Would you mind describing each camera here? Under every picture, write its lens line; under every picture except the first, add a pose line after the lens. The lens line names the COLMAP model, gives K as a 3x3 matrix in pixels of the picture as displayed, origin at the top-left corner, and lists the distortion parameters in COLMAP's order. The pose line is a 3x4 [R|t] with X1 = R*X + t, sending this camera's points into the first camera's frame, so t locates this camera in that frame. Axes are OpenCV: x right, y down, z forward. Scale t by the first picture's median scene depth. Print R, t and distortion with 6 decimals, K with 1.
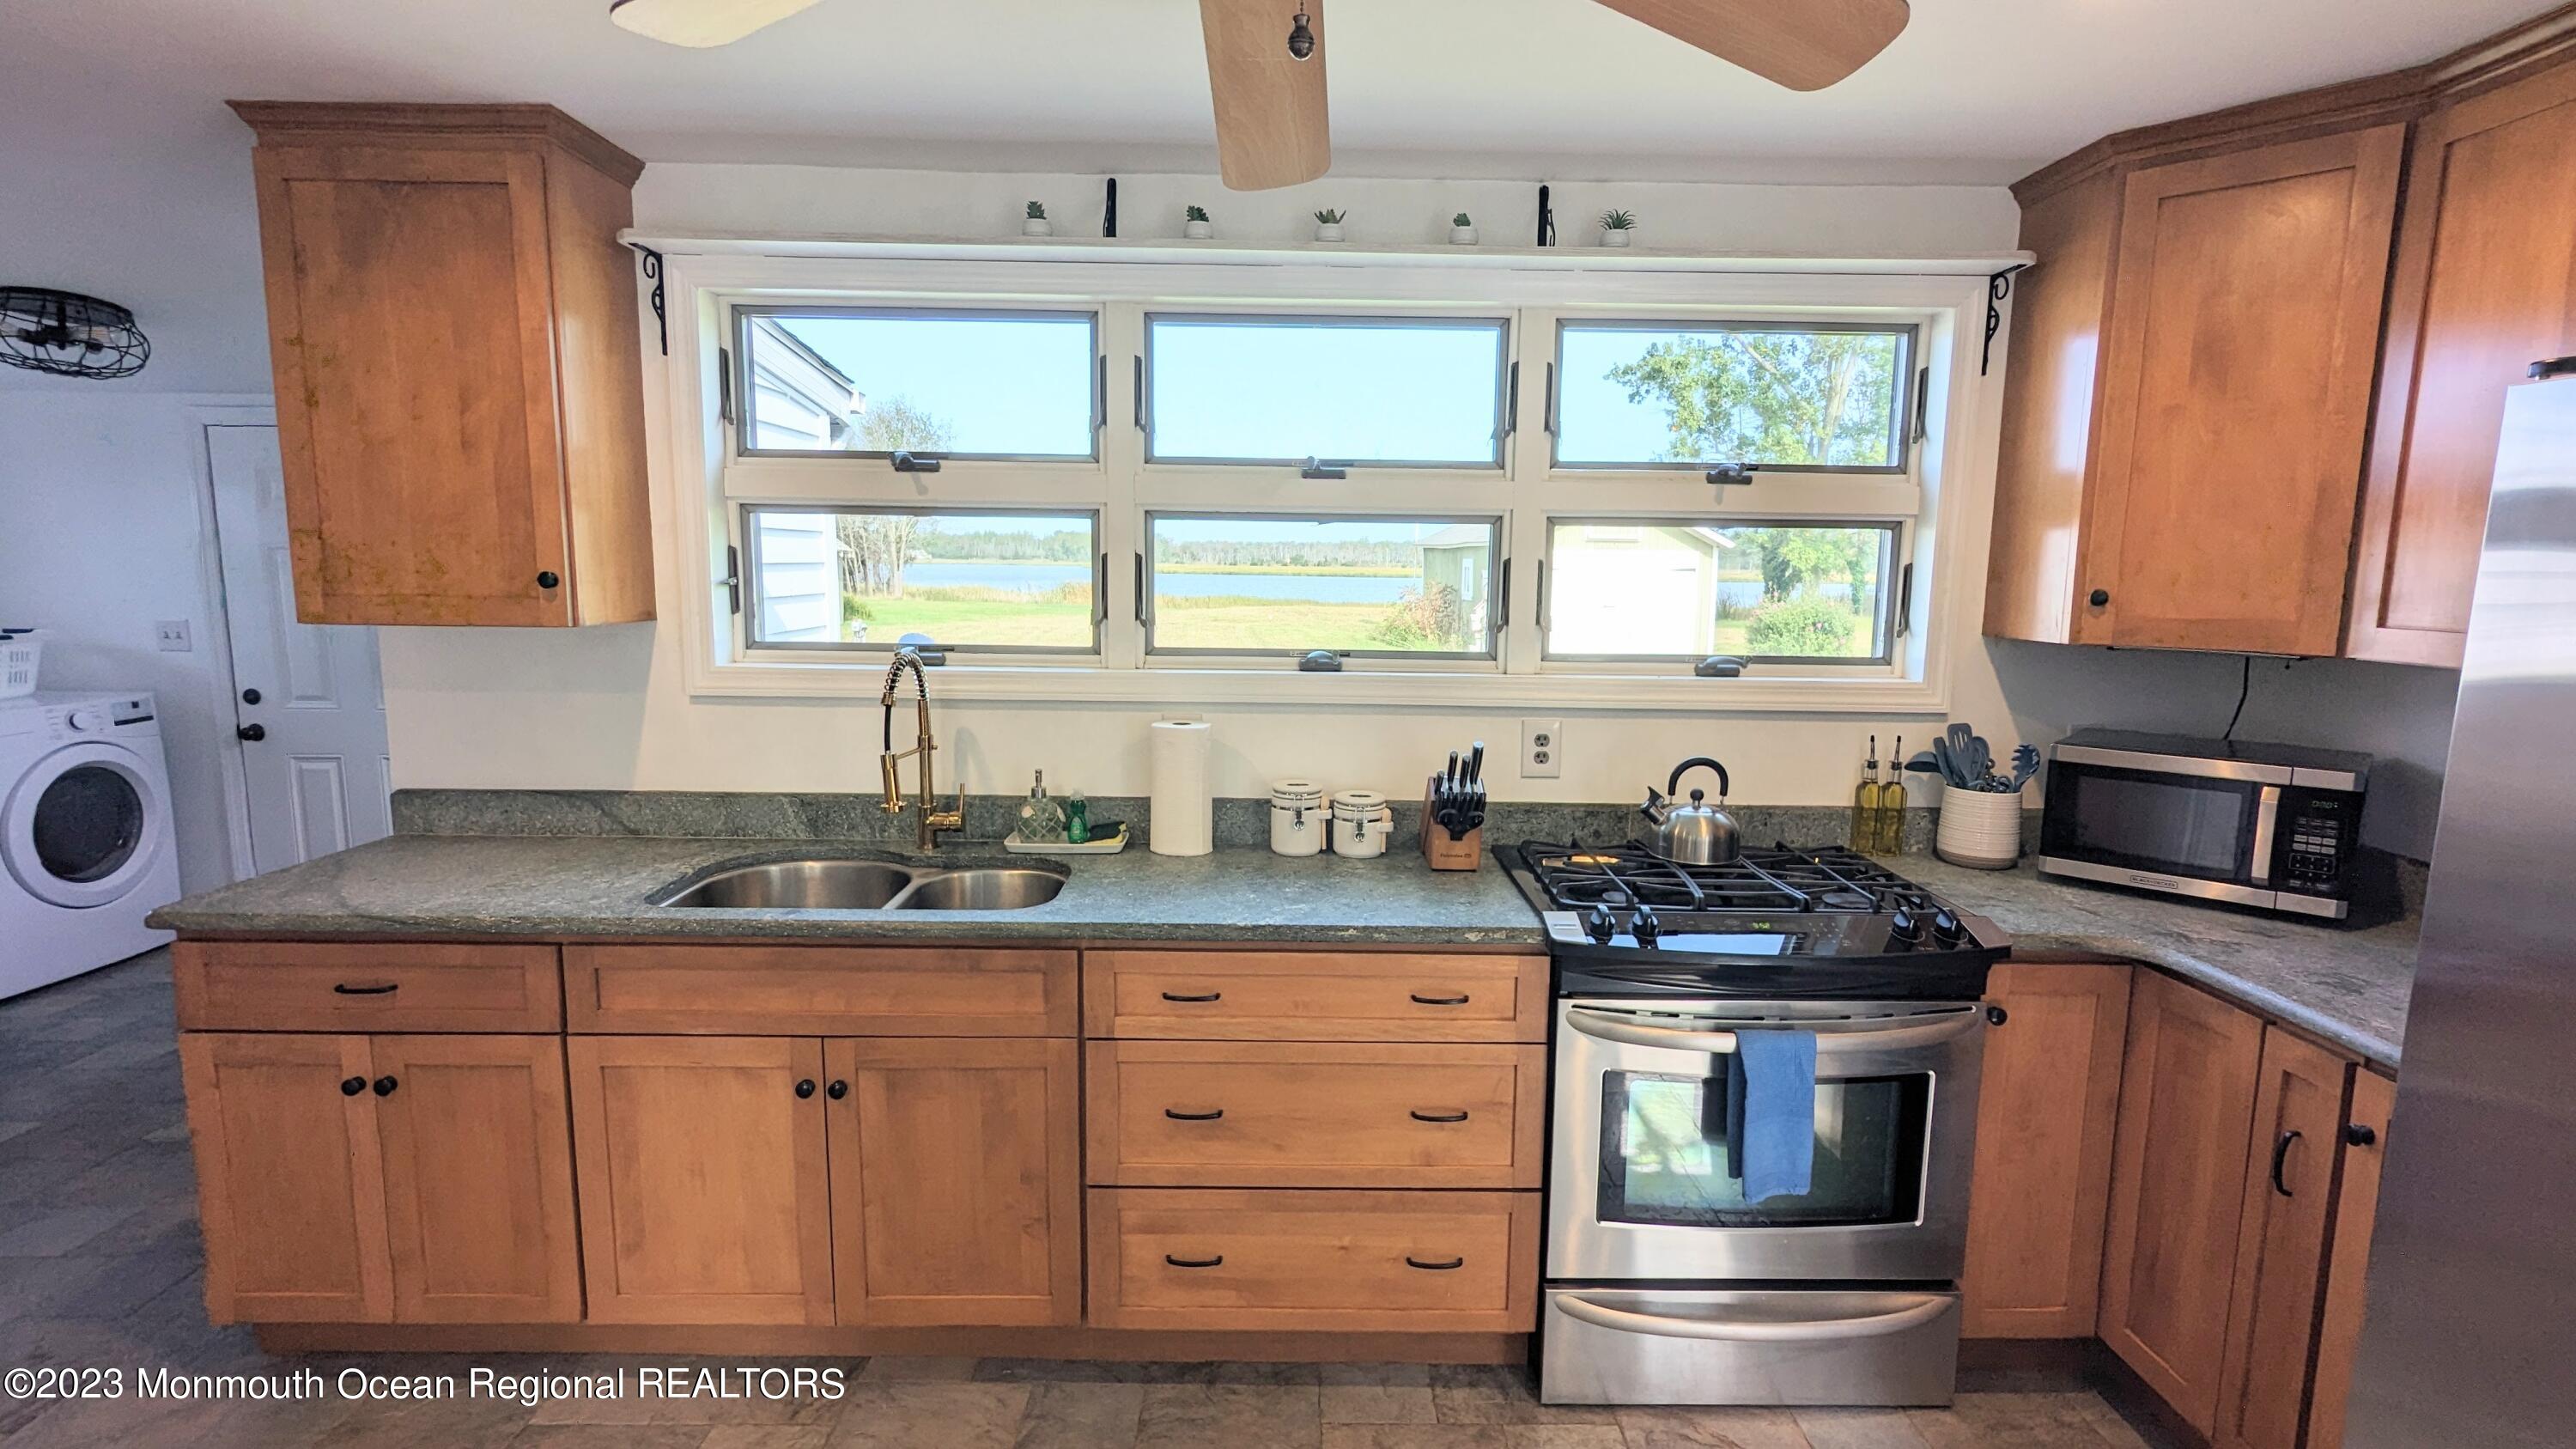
lens RADIAL K [[1224.7, 0, 1288.0], [0, 1224.7, 724.5], [0, 0, 1]] dist [0.001547, 0.000731]
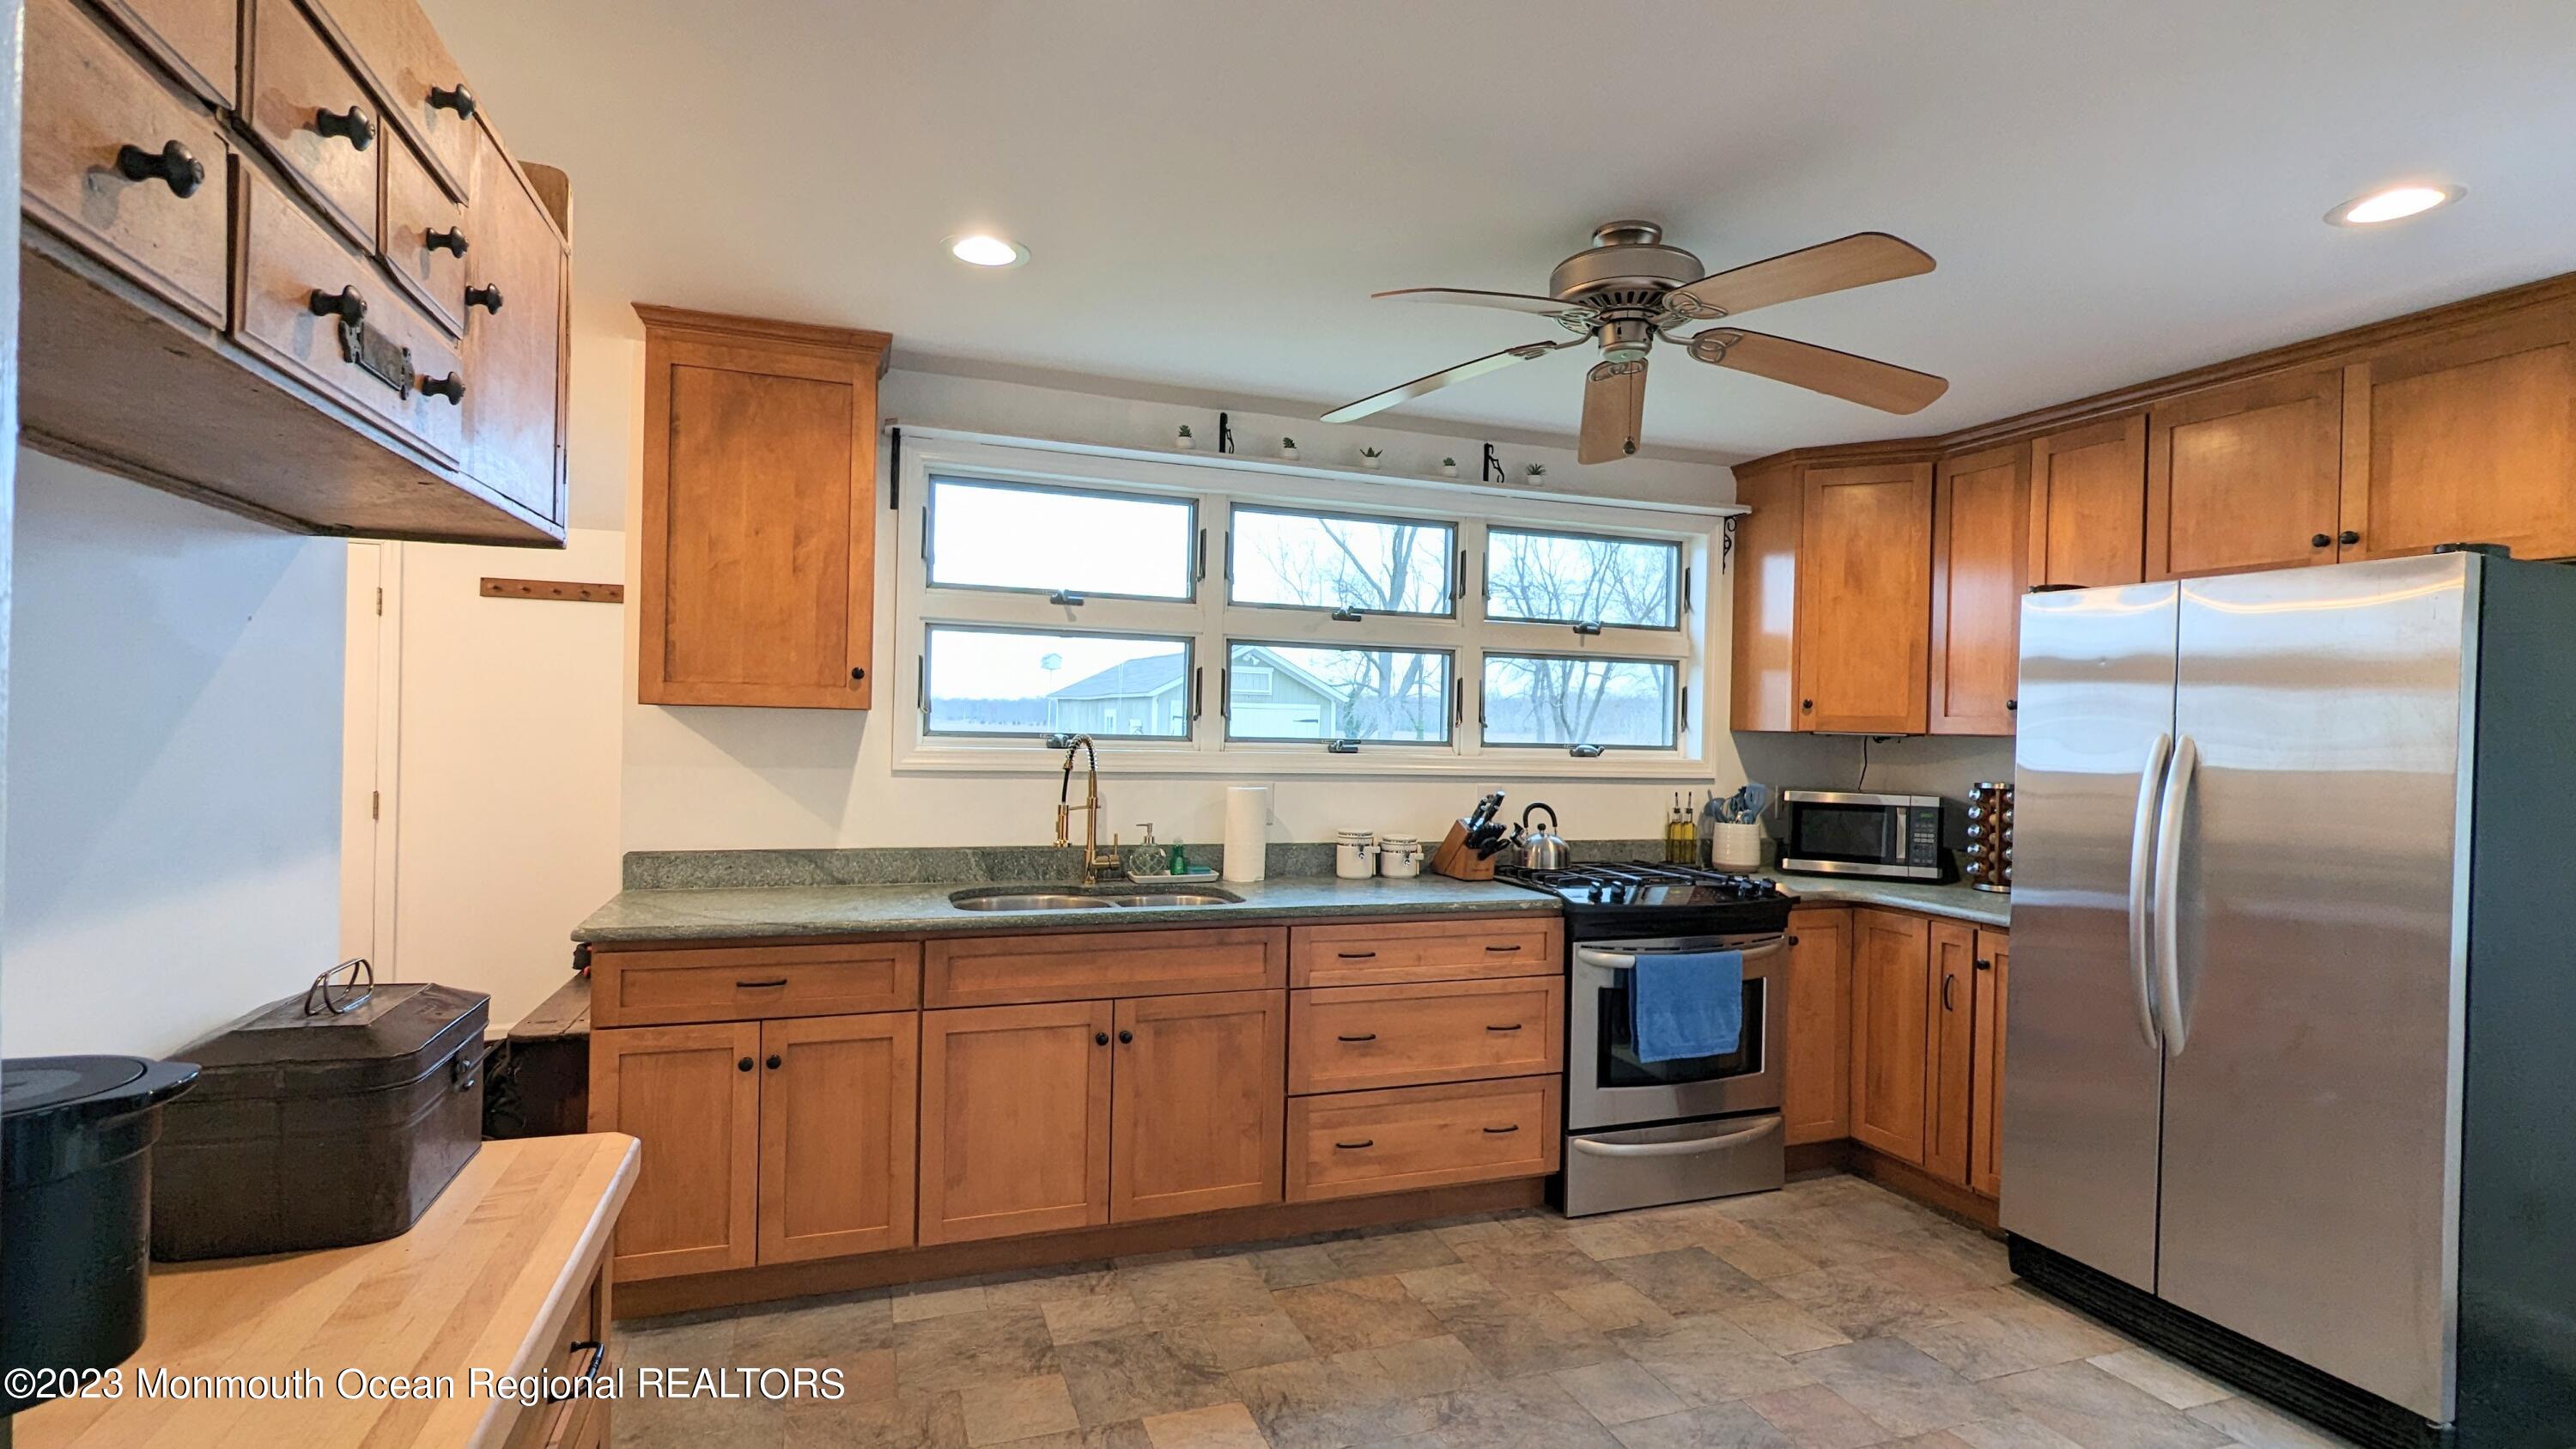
lens RADIAL K [[1228.2, 0, 1288.0], [0, 1228.2, 724.5], [0, 0, 1]] dist [0.015680, -0.026987]
pose [[0.941628, 0.009377, 0.336523, -0.633840], [0.033136, 0.992177, -0.120364, 0.113590], [-0.335019, 0.124490, 0.933951, -0.389741]]
